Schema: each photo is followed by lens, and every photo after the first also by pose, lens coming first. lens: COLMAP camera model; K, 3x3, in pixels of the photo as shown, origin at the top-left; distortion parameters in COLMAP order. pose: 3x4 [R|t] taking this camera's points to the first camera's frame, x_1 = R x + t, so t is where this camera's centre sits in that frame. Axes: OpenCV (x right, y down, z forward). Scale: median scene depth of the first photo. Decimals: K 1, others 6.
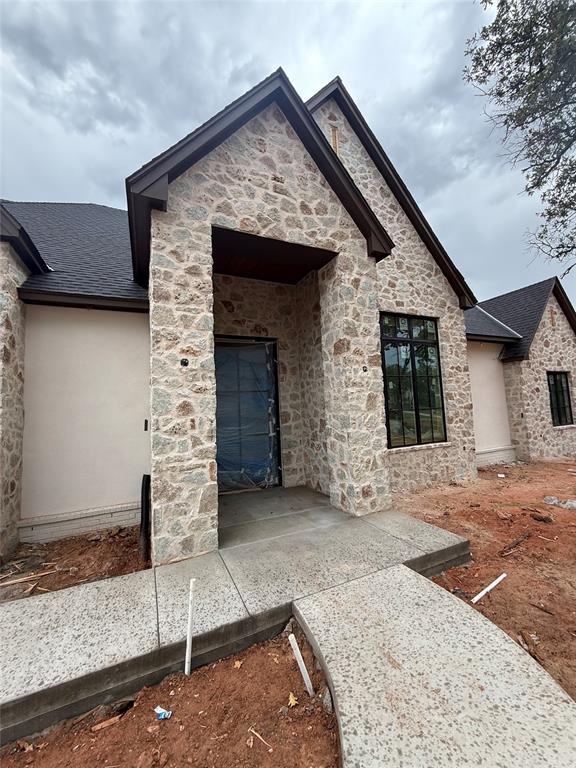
lens RADIAL K [[305.4, 0, 286.6], [0, 305.4, 383.2], [0, 0, 1]] dist [0.000470, -0.000321]
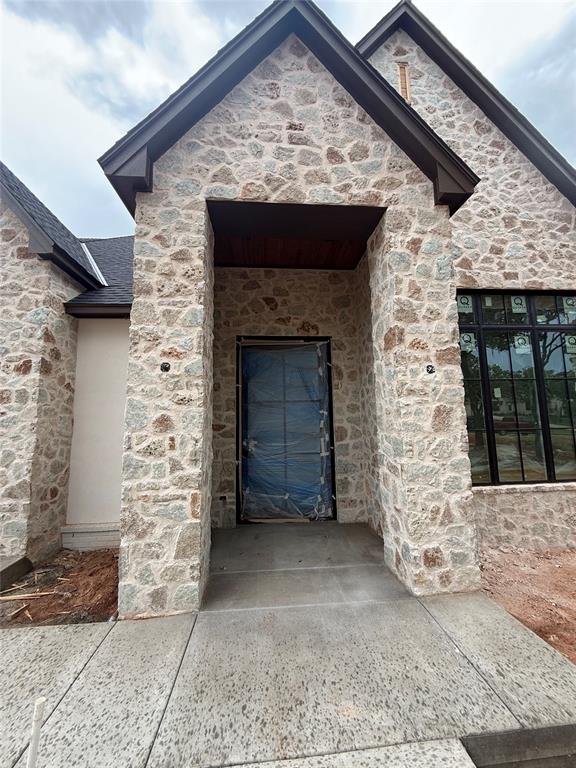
lens RADIAL K [[305.4, 0, 287.4], [0, 305.4, 383.0], [0, 0, 1]] dist [0.000470, -0.000321]
pose [[0.938433, -0.016824, -0.345053, 0.214118], [0.007678, 0.999582, -0.027855, -0.000110], [0.345377, 0.023490, 0.938170, 0.292454]]
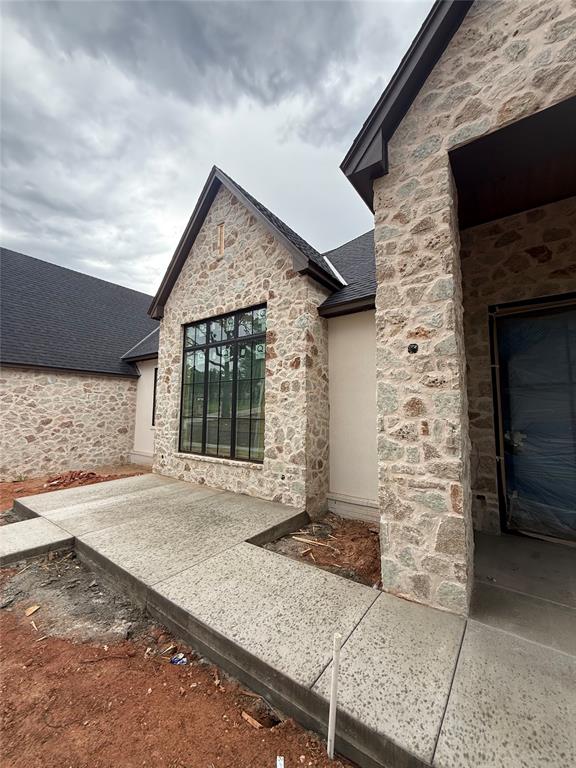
lens RADIAL K [[305.4, 0, 288.5], [0, 305.4, 383.2], [0, 0, 1]] dist [0.000470, -0.000321]
pose [[0.479612, -0.035840, -0.876748, 0.165495], [0.046704, 0.998792, -0.015280, 0.015004], [0.876237, -0.033619, 0.480707, 0.287468]]
